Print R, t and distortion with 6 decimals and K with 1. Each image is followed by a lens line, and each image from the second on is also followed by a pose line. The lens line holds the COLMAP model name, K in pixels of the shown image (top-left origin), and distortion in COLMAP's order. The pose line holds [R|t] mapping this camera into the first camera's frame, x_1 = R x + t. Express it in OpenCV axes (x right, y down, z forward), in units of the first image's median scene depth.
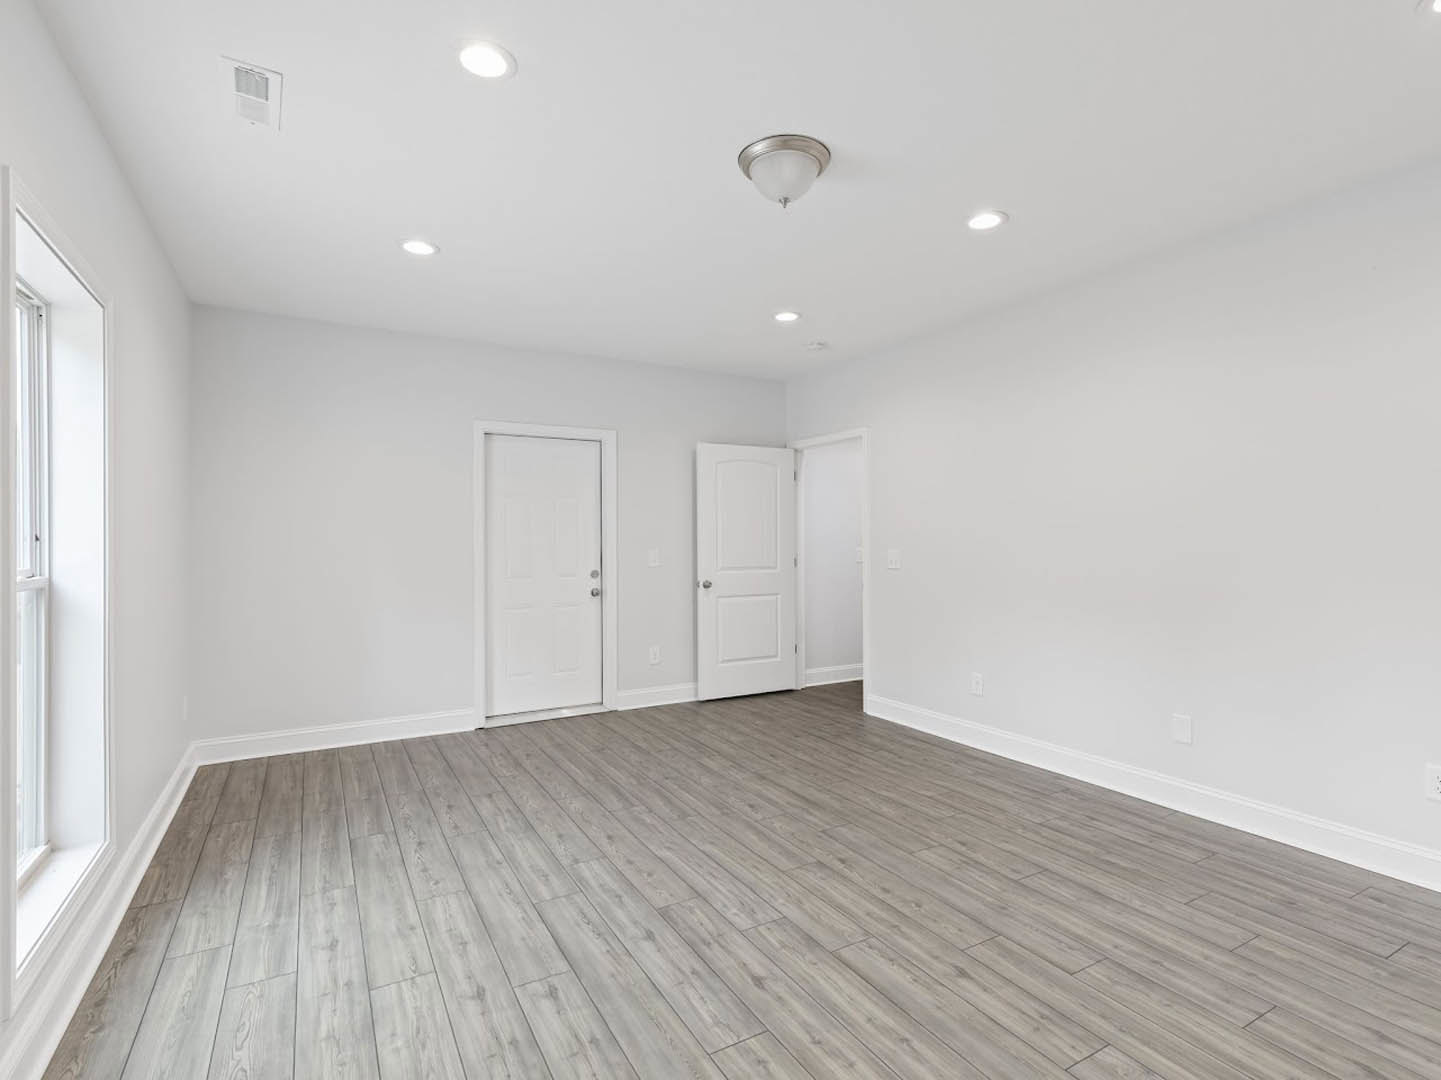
lens RADIAL K [[744.1, 0, 725.4], [0, 744.1, 542.2], [0, 0, 1]] dist [0.007540, 0.000065]
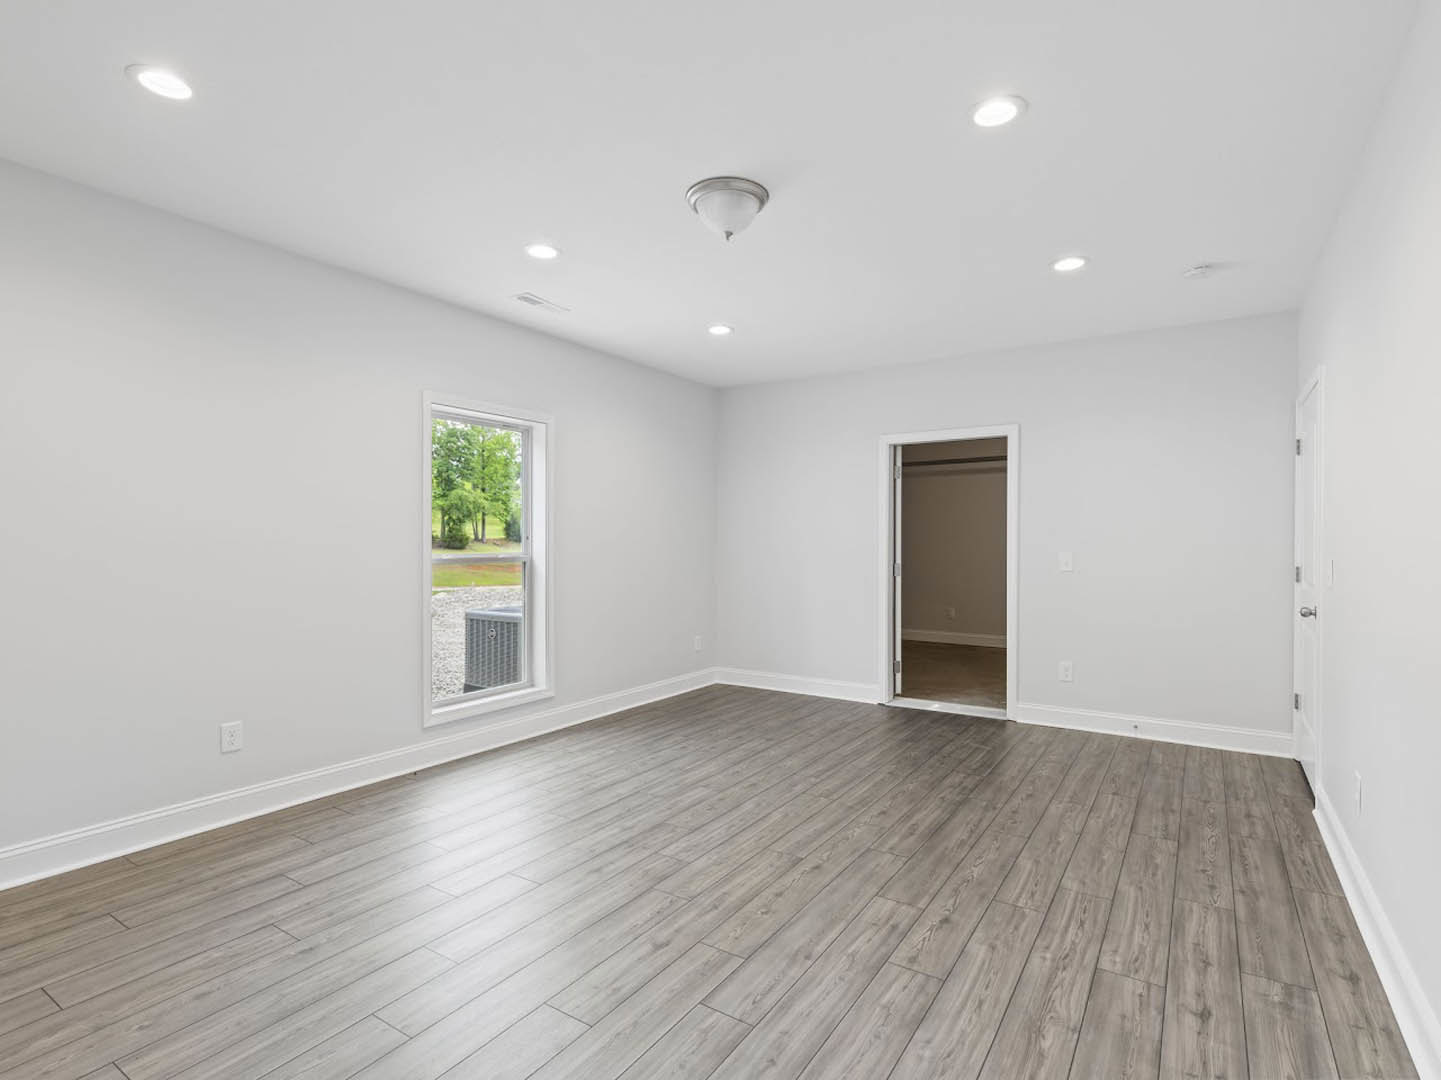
lens RADIAL K [[744.1, 0, 725.4], [0, 744.1, 542.2], [0, 0, 1]] dist [0.007540, 0.000065]
pose [[0.436910, 0.006676, -0.899481, 0.988352], [-0.007397, 0.999965, 0.003829, -0.003690], [0.899475, 0.004980, 0.436944, 0.462254]]
